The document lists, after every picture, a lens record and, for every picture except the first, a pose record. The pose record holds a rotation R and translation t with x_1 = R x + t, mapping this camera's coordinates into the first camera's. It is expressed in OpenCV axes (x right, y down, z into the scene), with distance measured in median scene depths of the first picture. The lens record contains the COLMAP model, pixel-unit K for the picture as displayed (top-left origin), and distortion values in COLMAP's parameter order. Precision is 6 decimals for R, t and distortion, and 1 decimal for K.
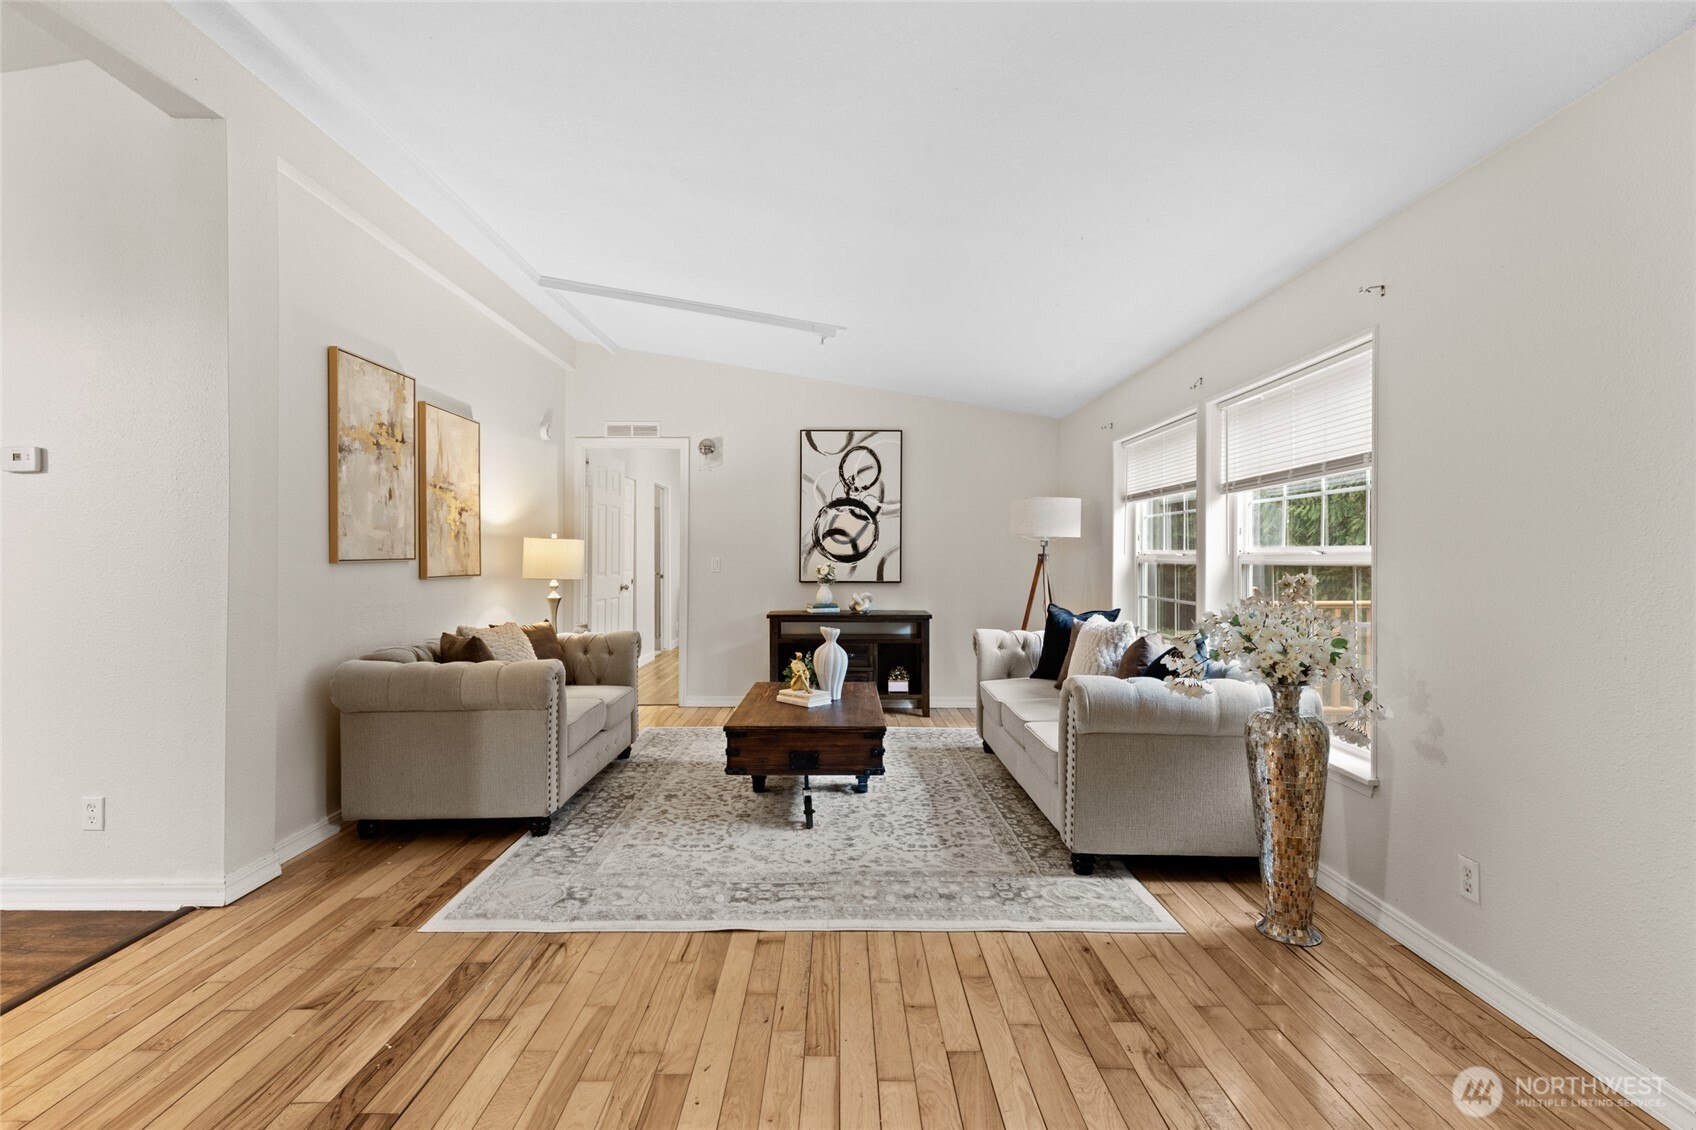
lens RADIAL K [[776.0, 0, 853.3], [0, 776.0, 559.3], [0, 0, 1]] dist [0.002243, -0.001517]
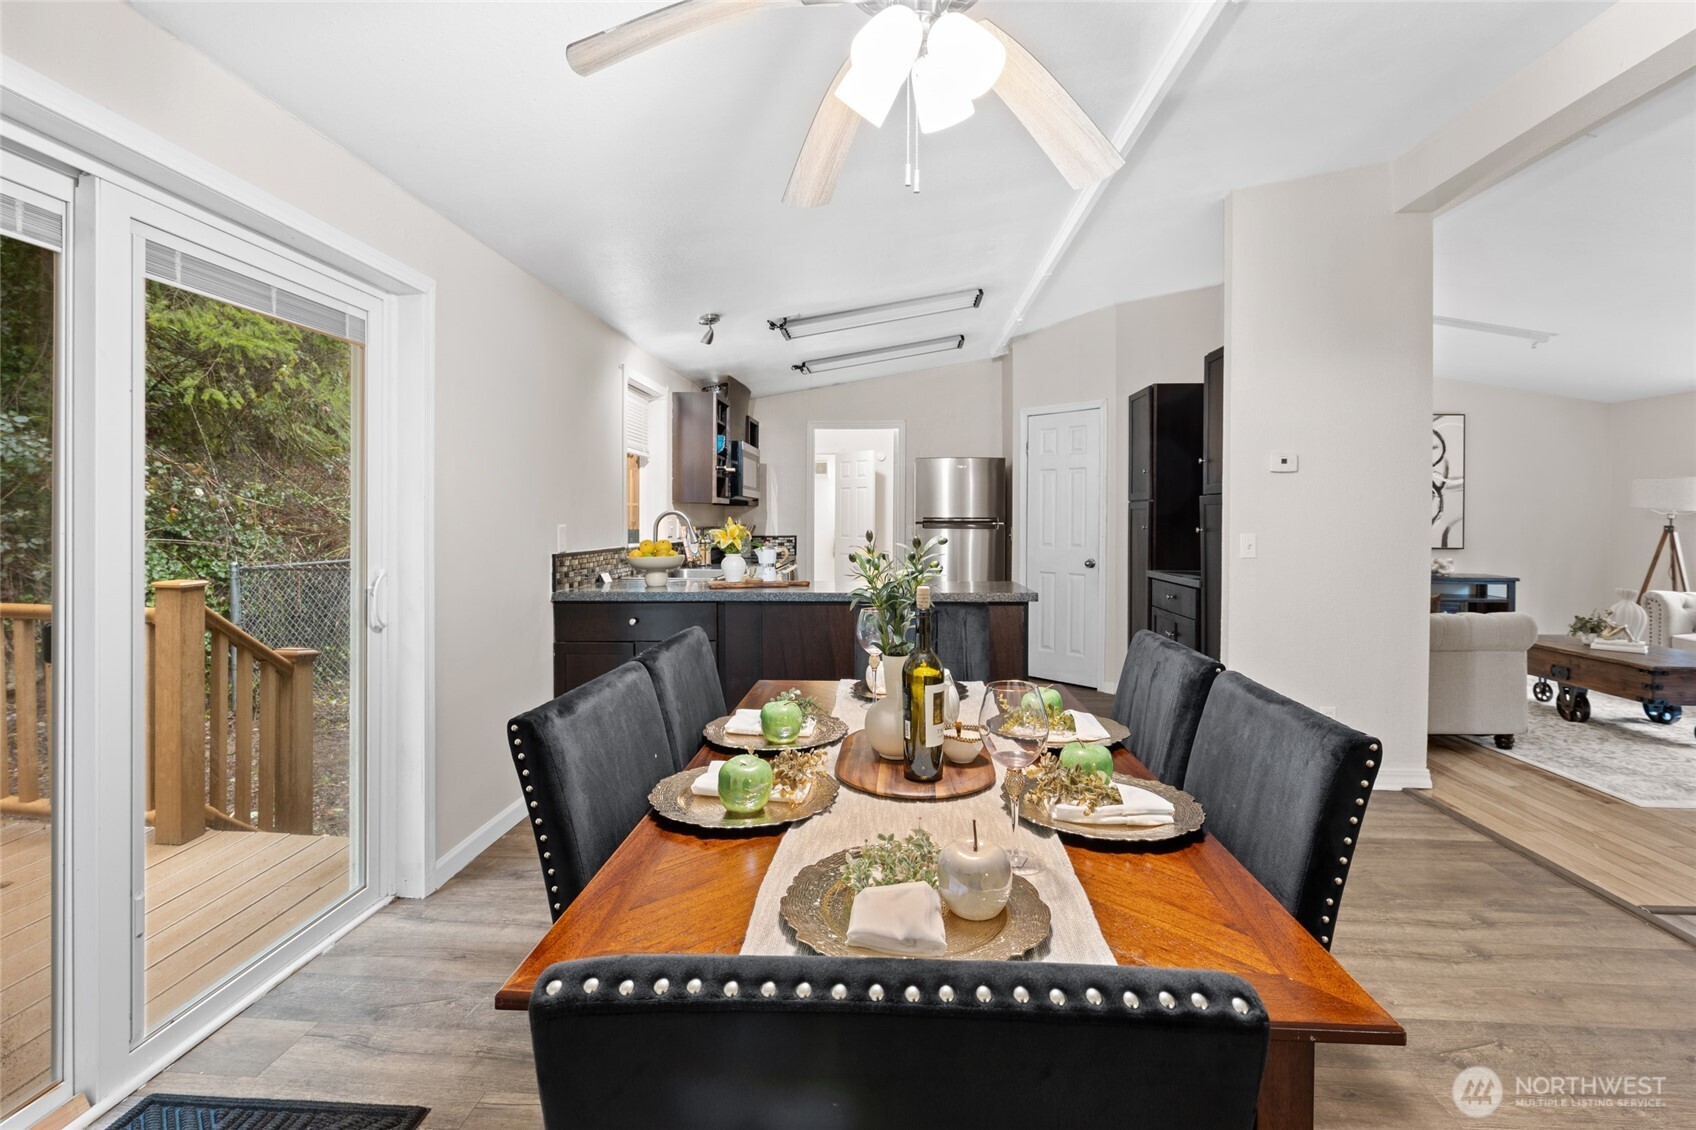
lens RADIAL K [[776.0, 0, 861.1], [0, 776.0, 517.7], [0, 0, 1]] dist [0.002243, -0.001517]
pose [[0.997177, 0.001778, -0.075065, -1.359135], [-0.002068, 0.999991, -0.003784, -0.018287], [0.075058, 0.003928, 0.997171, -0.354462]]
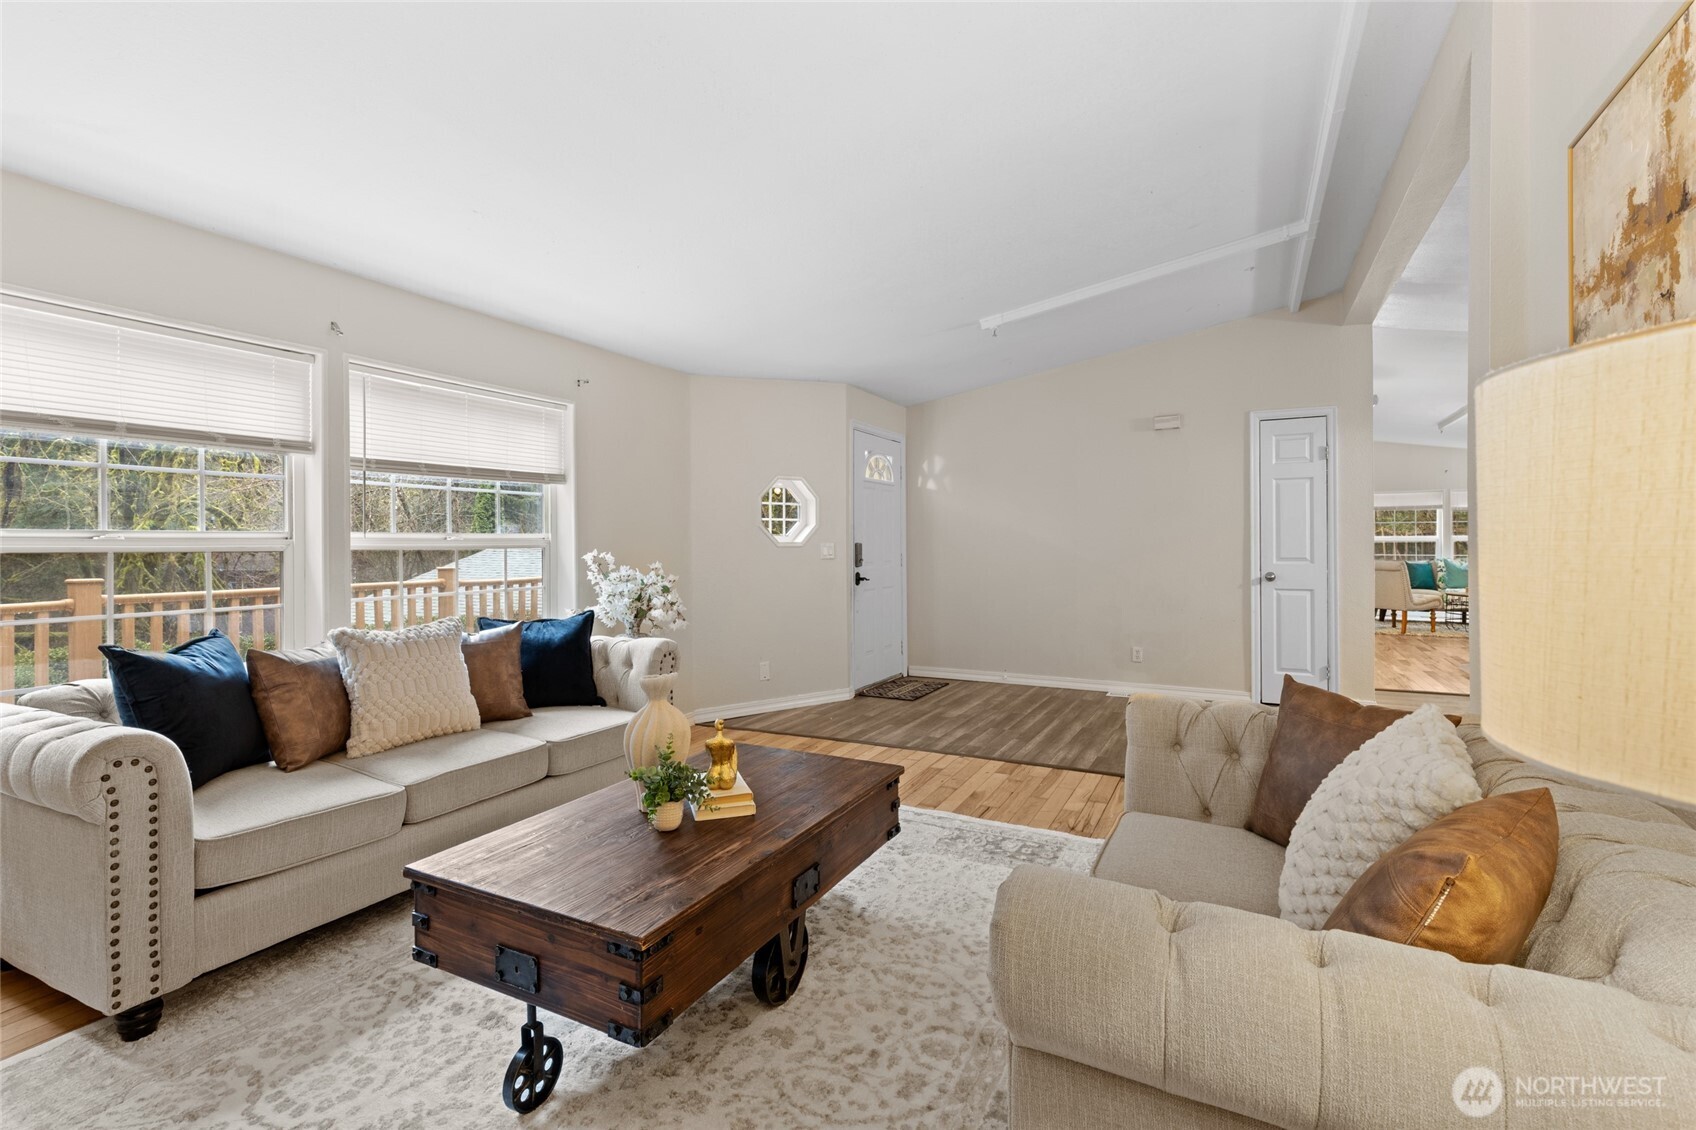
lens RADIAL K [[776.0, 0, 852.4], [0, 776.0, 553.9], [0, 0, 1]] dist [0.002243, -0.001517]
pose [[-0.886293, -0.005718, 0.463090, -0.472042], [0.000908, 0.999900, 0.014084, -0.001852], [-0.463124, 0.012903, -0.886199, 1.698118]]
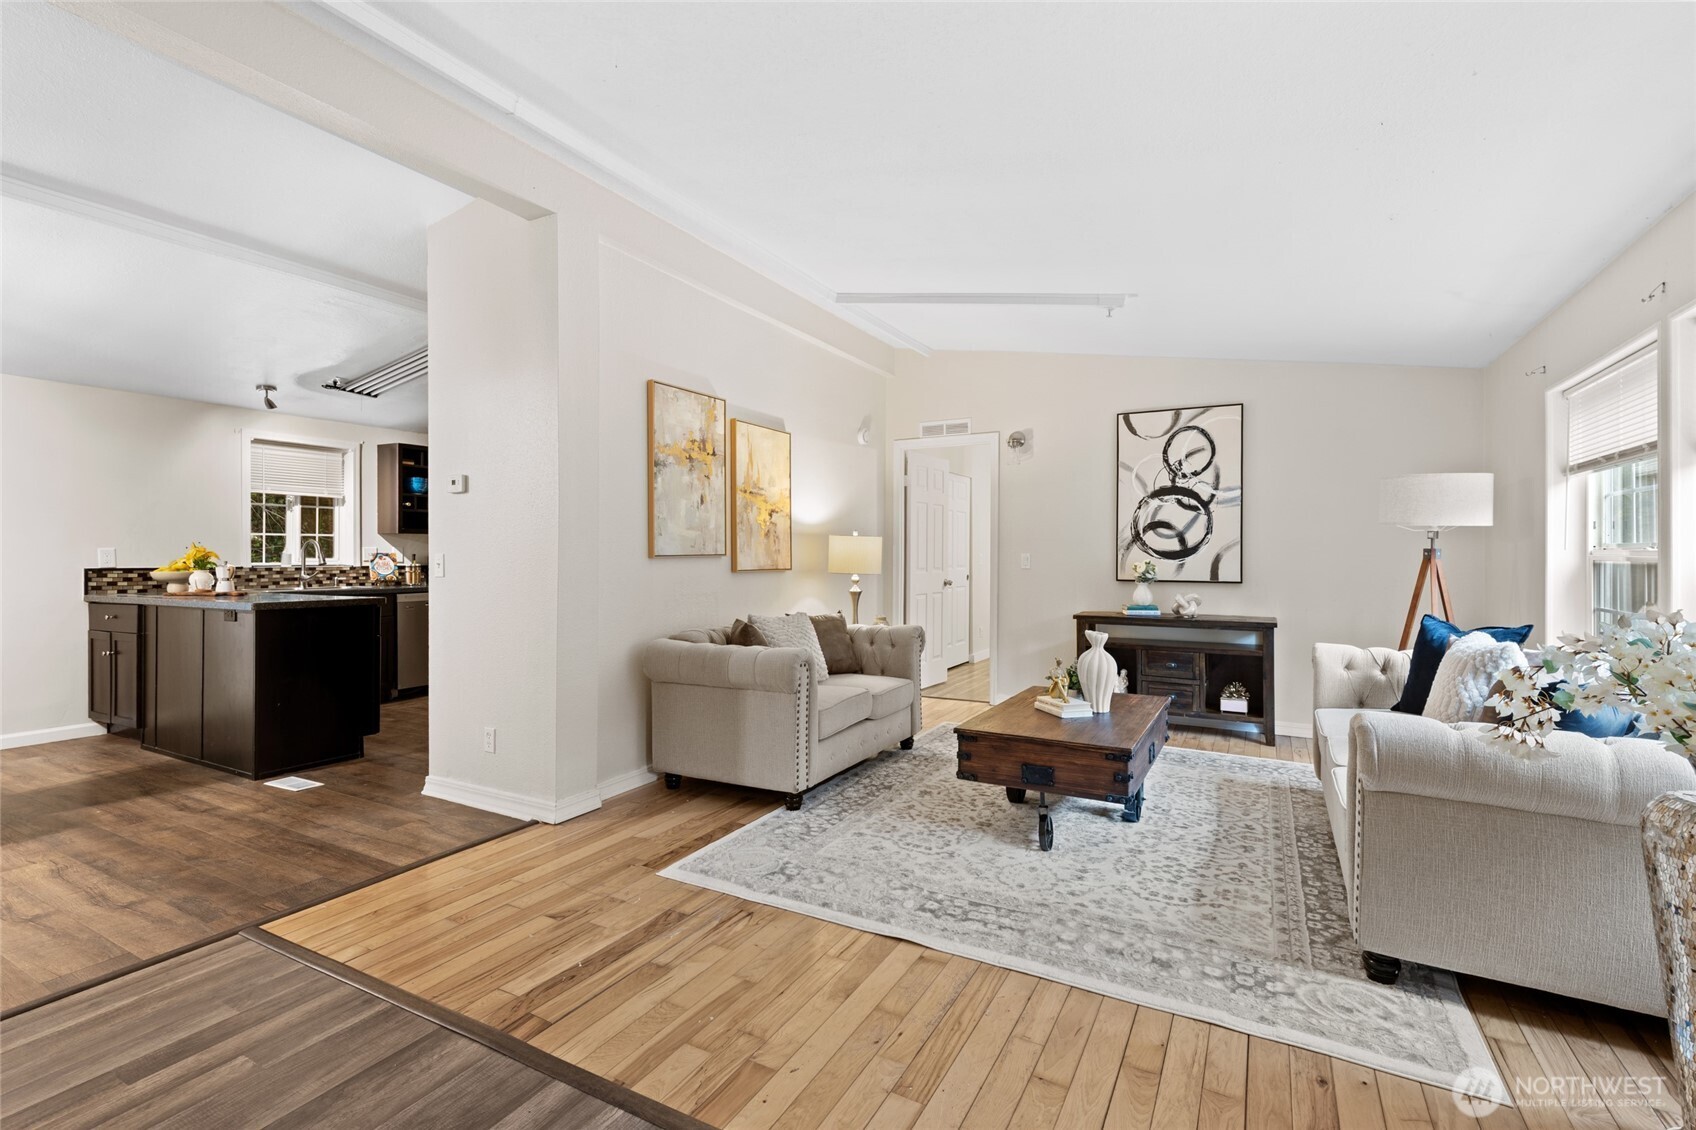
lens RADIAL K [[776.0, 0, 847.8], [0, 776.0, 550.9], [0, 0, 1]] dist [0.002243, -0.001517]
pose [[0.870756, -0.001831, -0.491711, 0.194148], [-0.001403, 0.999980, -0.006207, 0.001091], [0.491713, 0.006095, 0.870736, 0.092788]]
